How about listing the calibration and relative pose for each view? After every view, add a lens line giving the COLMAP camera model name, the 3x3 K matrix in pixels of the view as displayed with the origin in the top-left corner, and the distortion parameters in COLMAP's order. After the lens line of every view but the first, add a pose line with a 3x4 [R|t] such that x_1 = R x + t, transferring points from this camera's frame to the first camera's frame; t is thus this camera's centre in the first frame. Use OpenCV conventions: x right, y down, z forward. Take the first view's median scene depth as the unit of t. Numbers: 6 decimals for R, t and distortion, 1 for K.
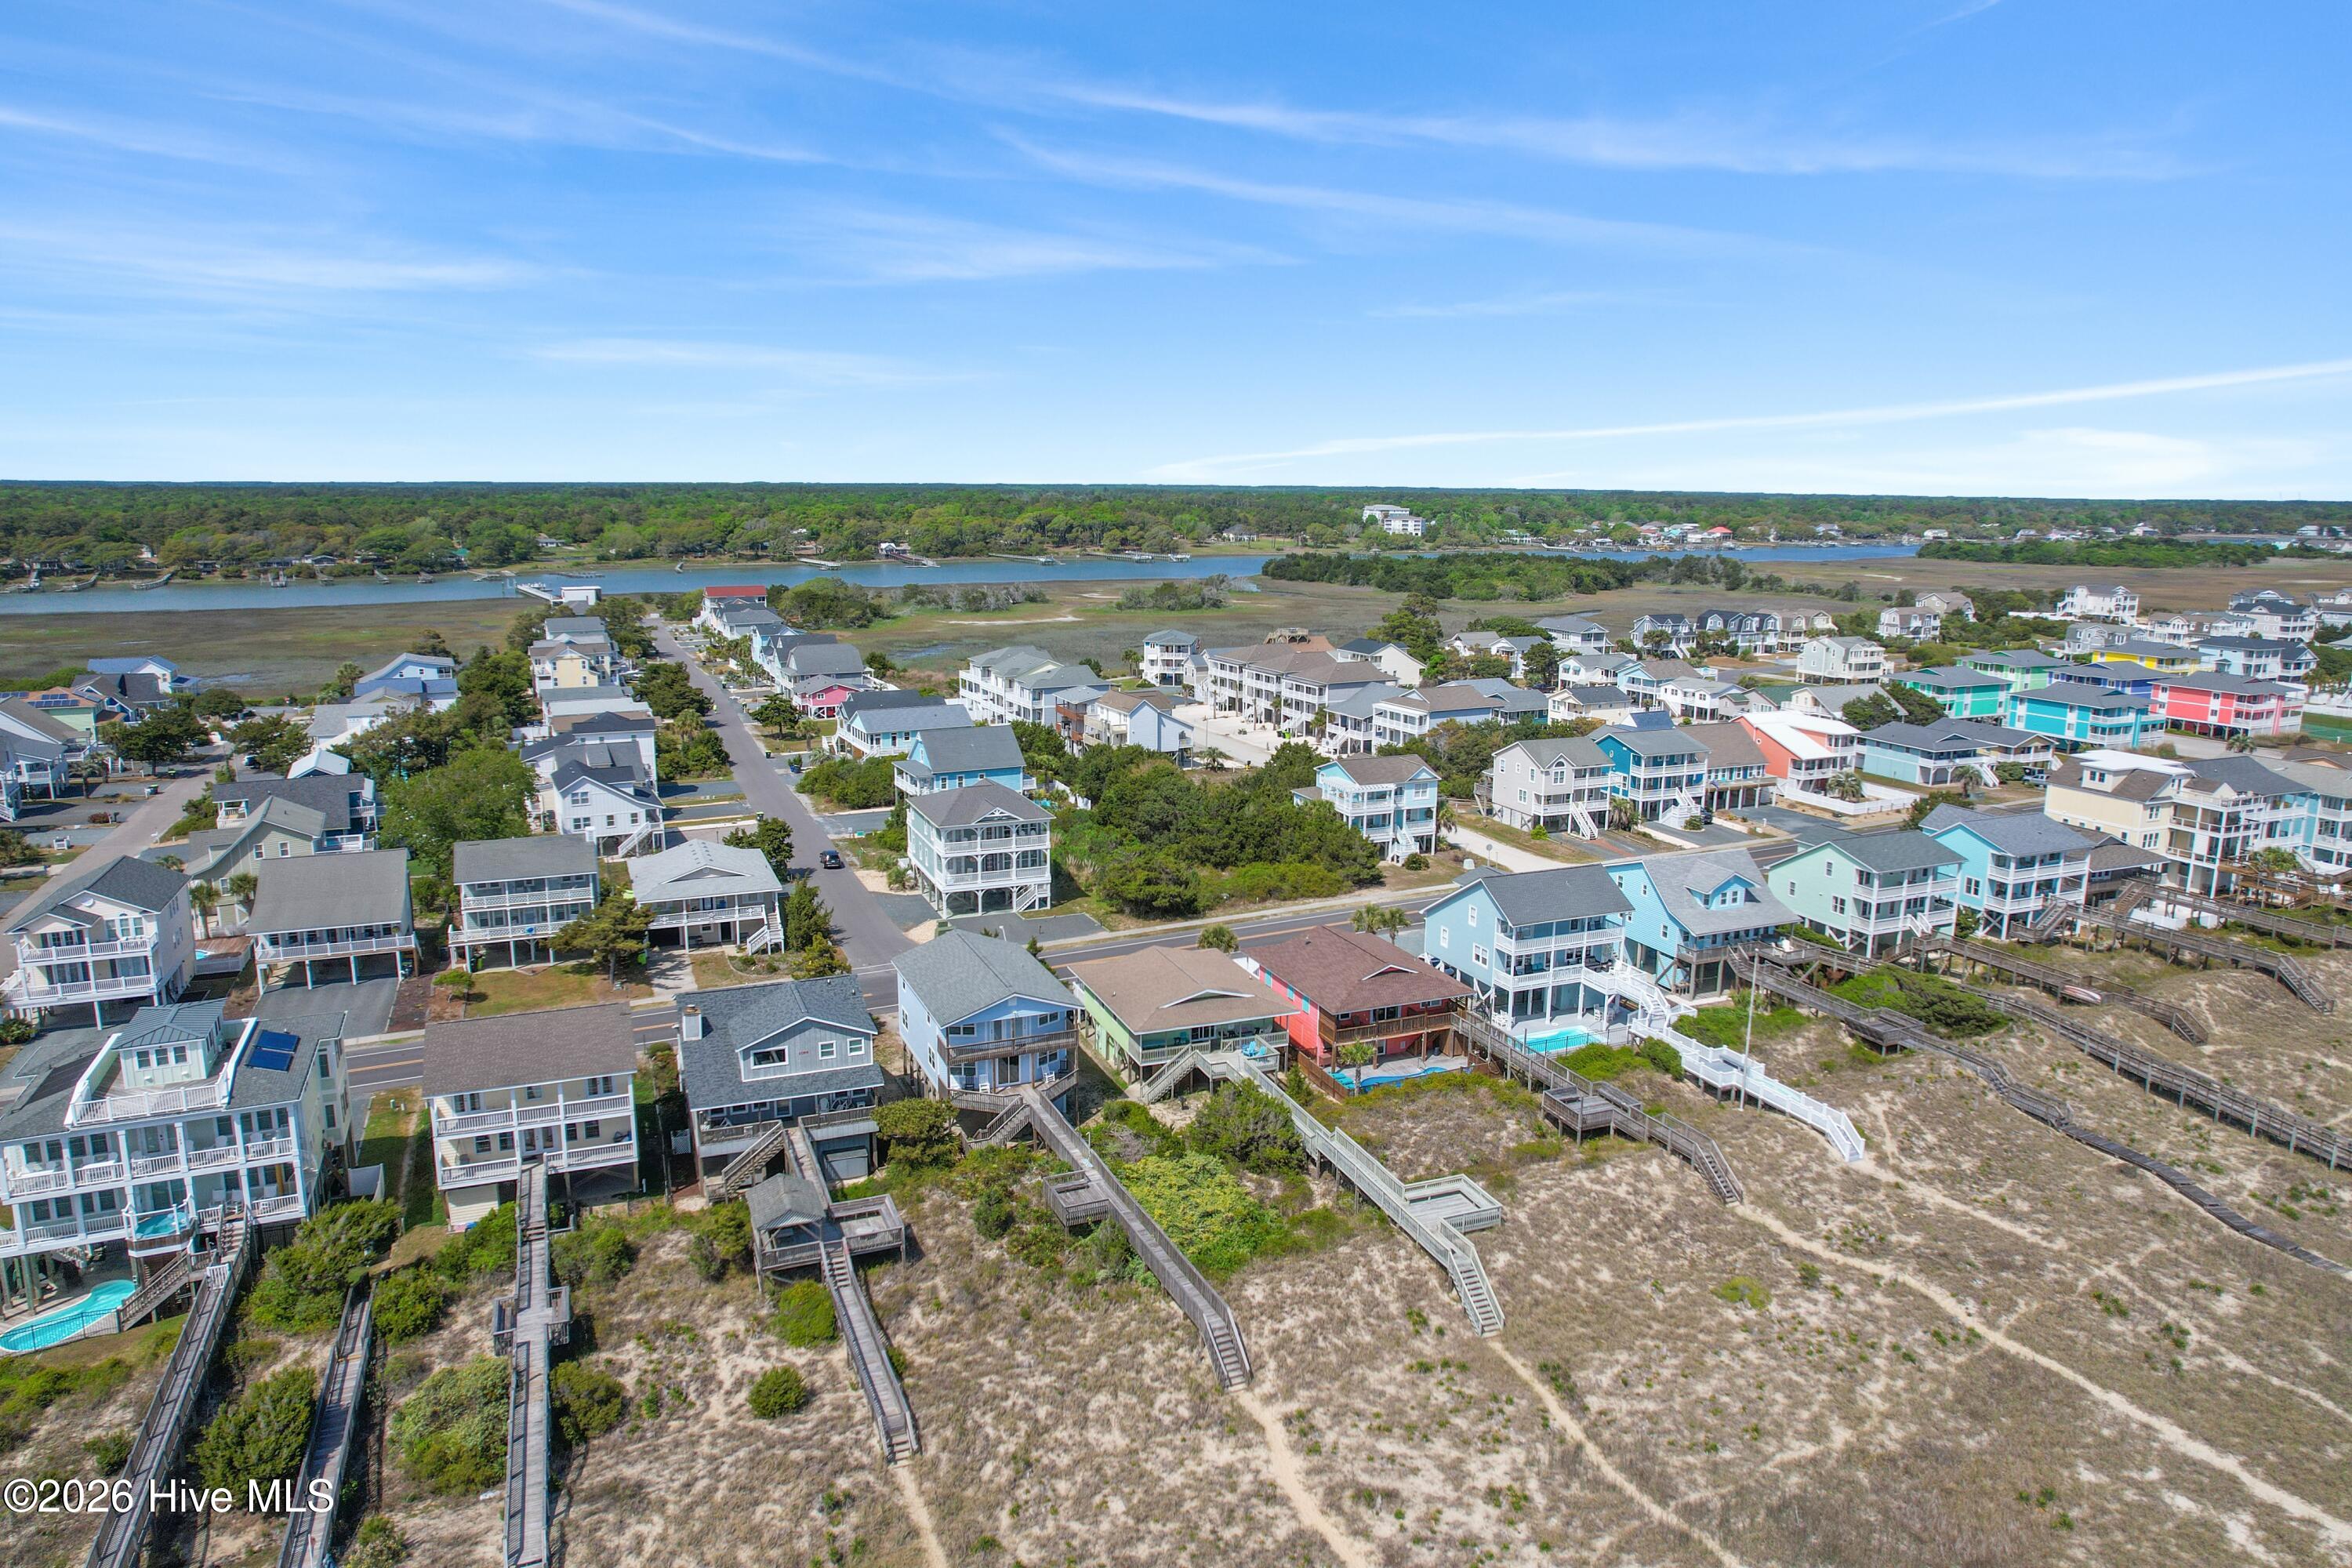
lens RADIAL K [[1497.8, 0, 1186.0], [0, 1497.8, 784.5], [0, 0, 1]] dist [-0.068540, 0.059516]
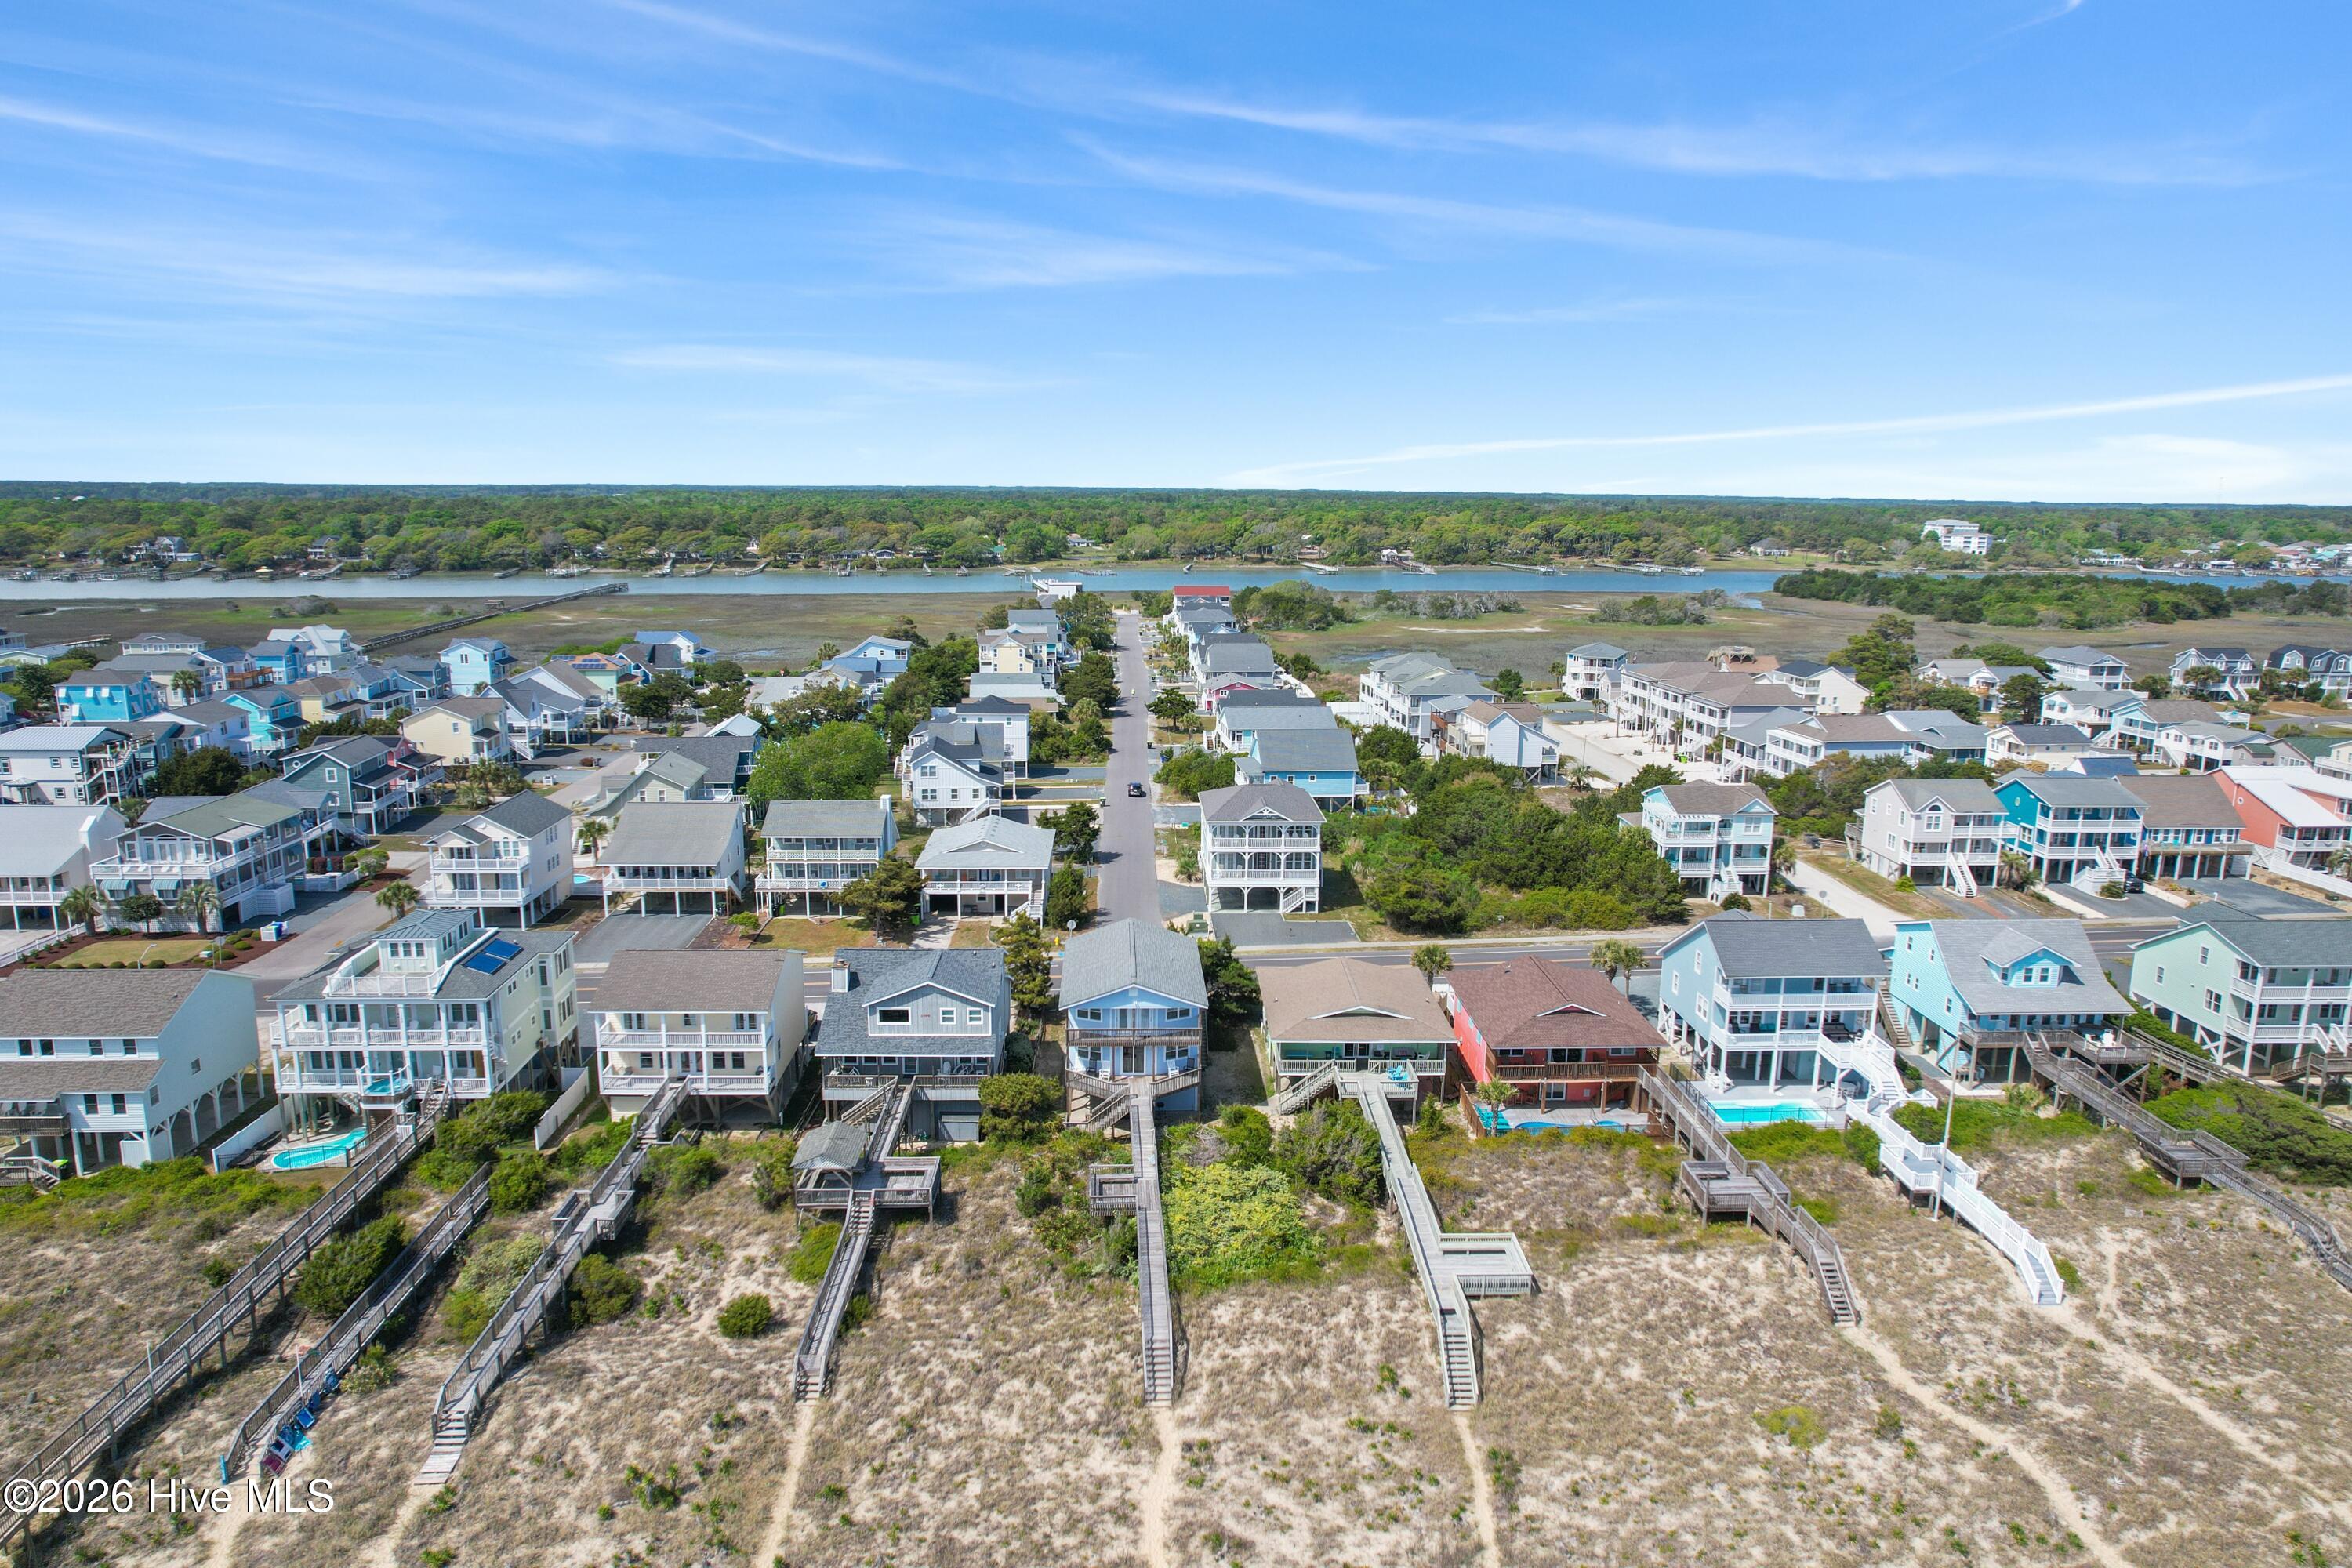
lens RADIAL K [[1497.8, 0, 1185.0], [0, 1497.8, 777.2], [0, 0, 1]] dist [-0.068540, 0.059516]
pose [[0.936392, 0.067945, -0.344316, 0.179990], [-0.071530, 0.997436, 0.002296, -0.002902], [0.343590, 0.022479, 0.938851, 0.043152]]
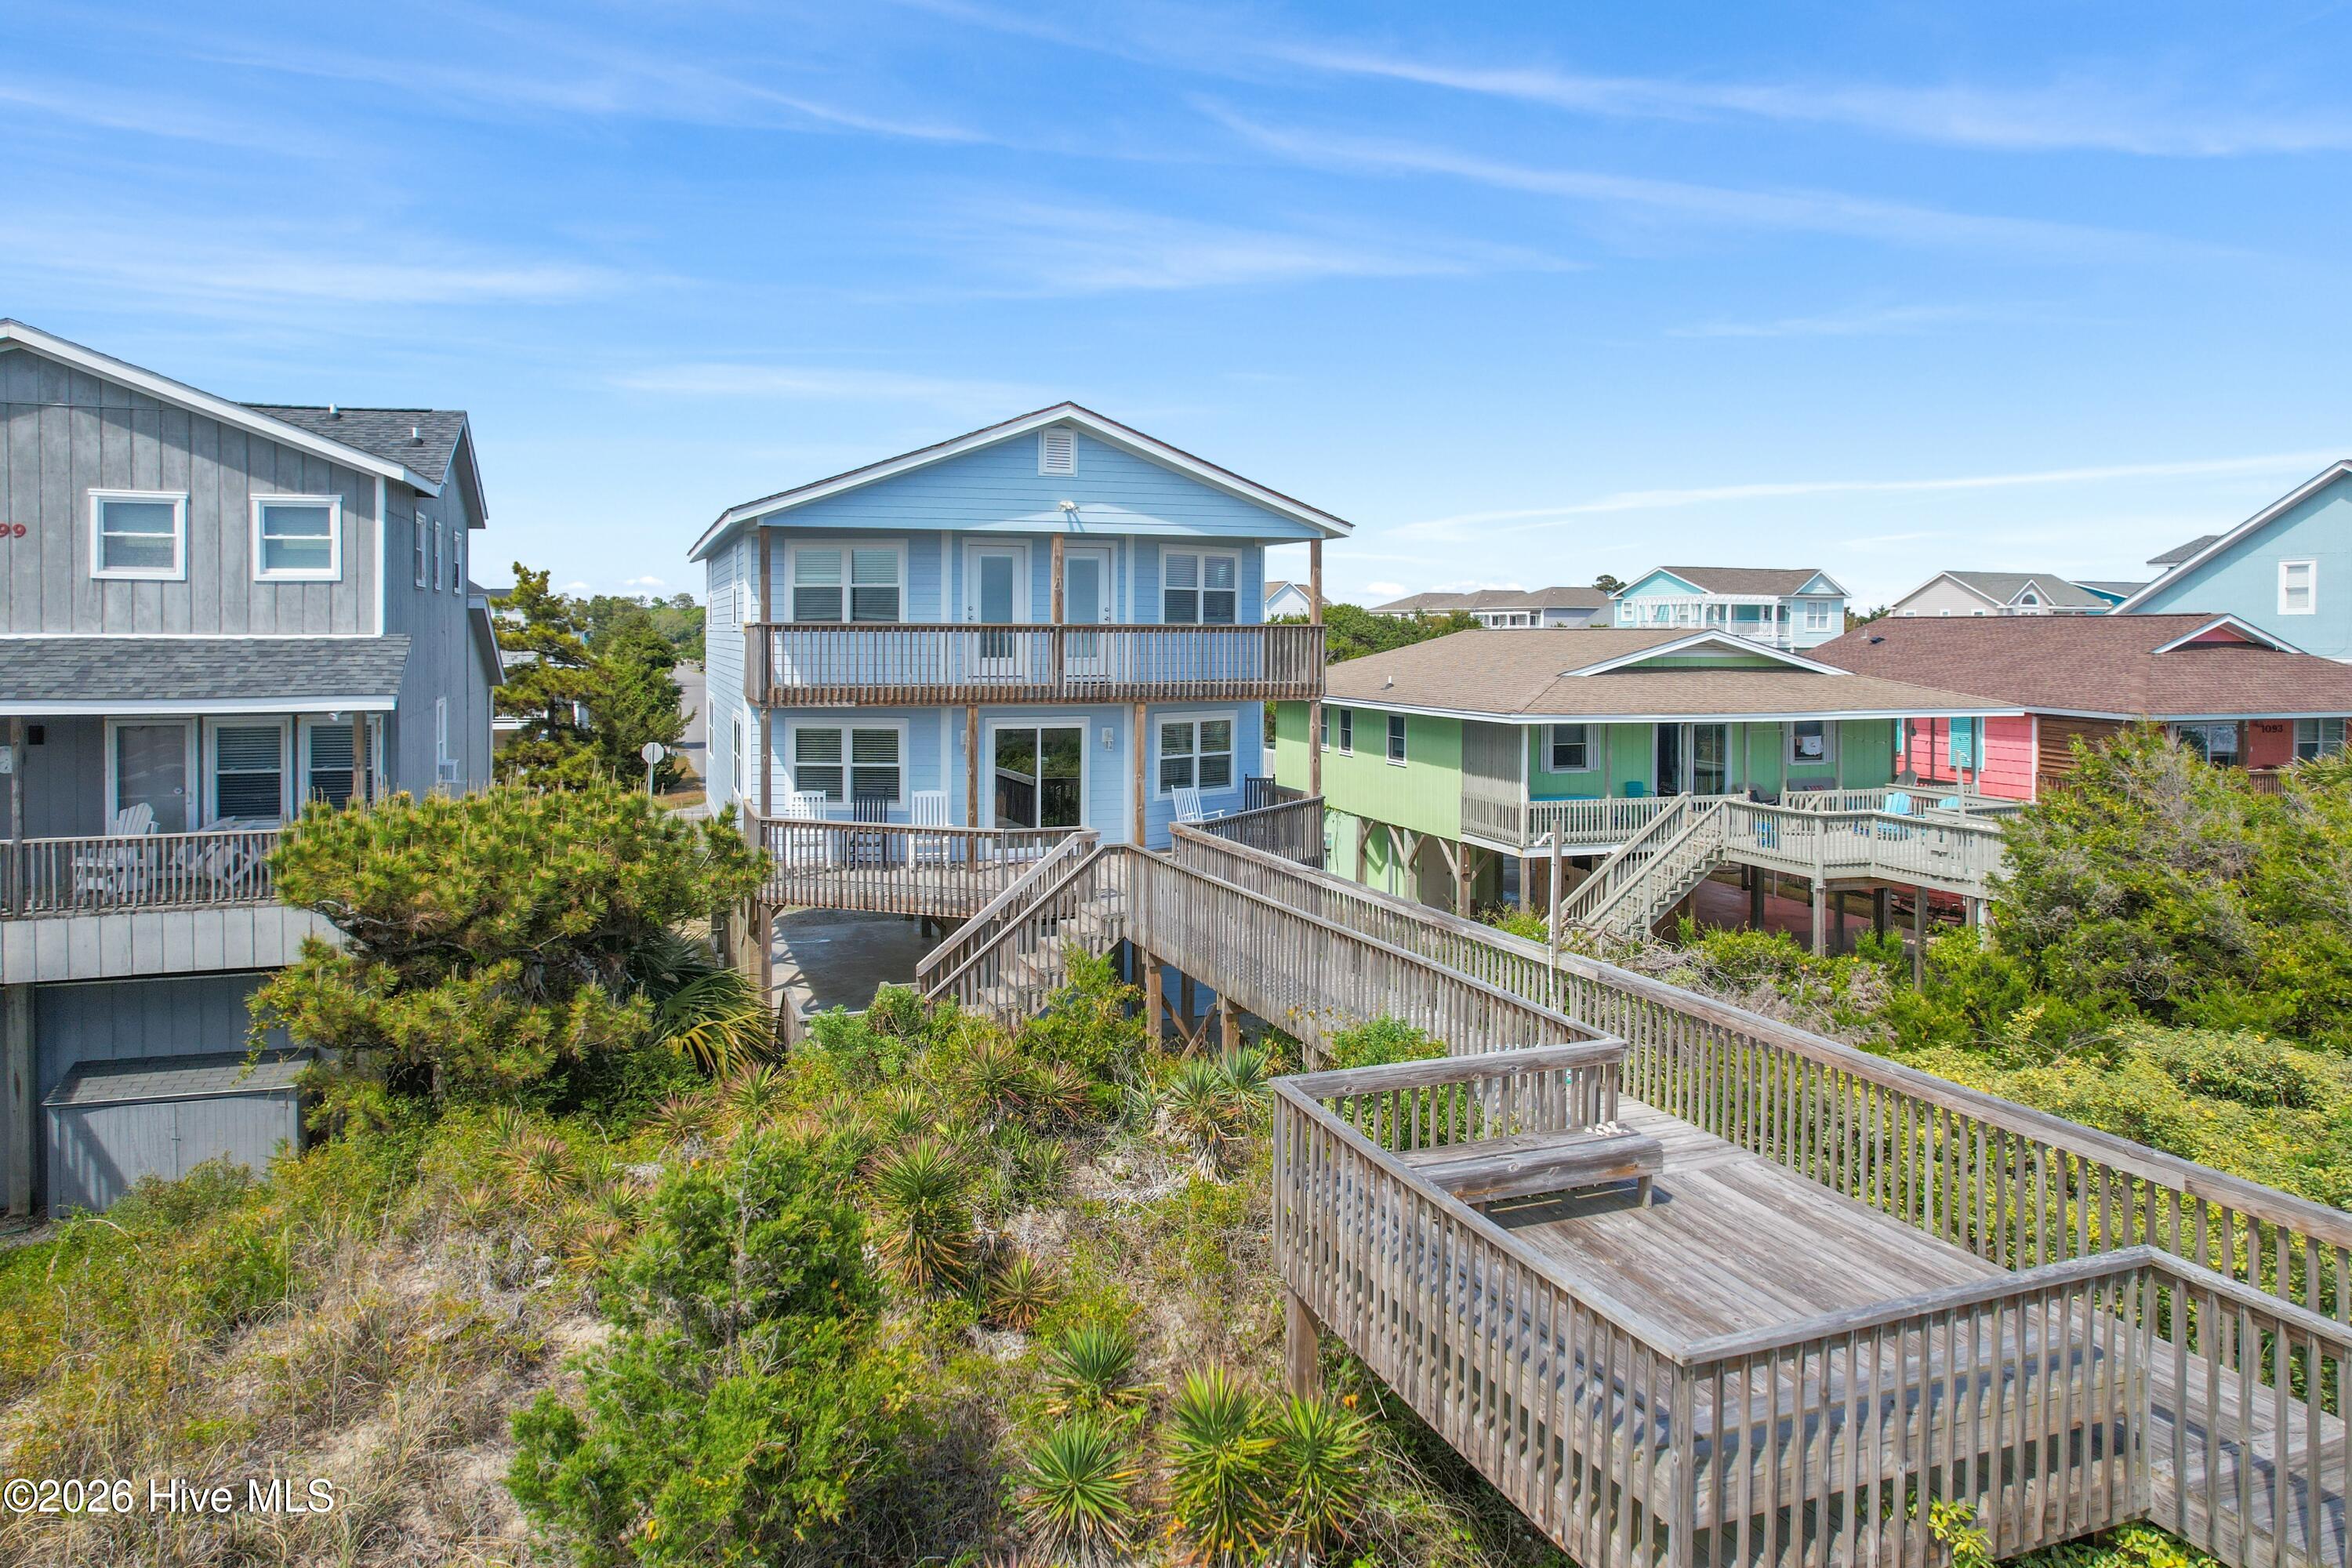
lens RADIAL K [[1497.8, 0, 1152.9], [0, 1497.8, 712.7], [0, 0, 1]] dist [-0.068540, 0.059516]
pose [[0.997490, -0.005967, -0.070561, -0.060409], [-0.004618, 0.988843, -0.148893, 0.155689], [0.070662, 0.148845, 0.986333, 0.550313]]
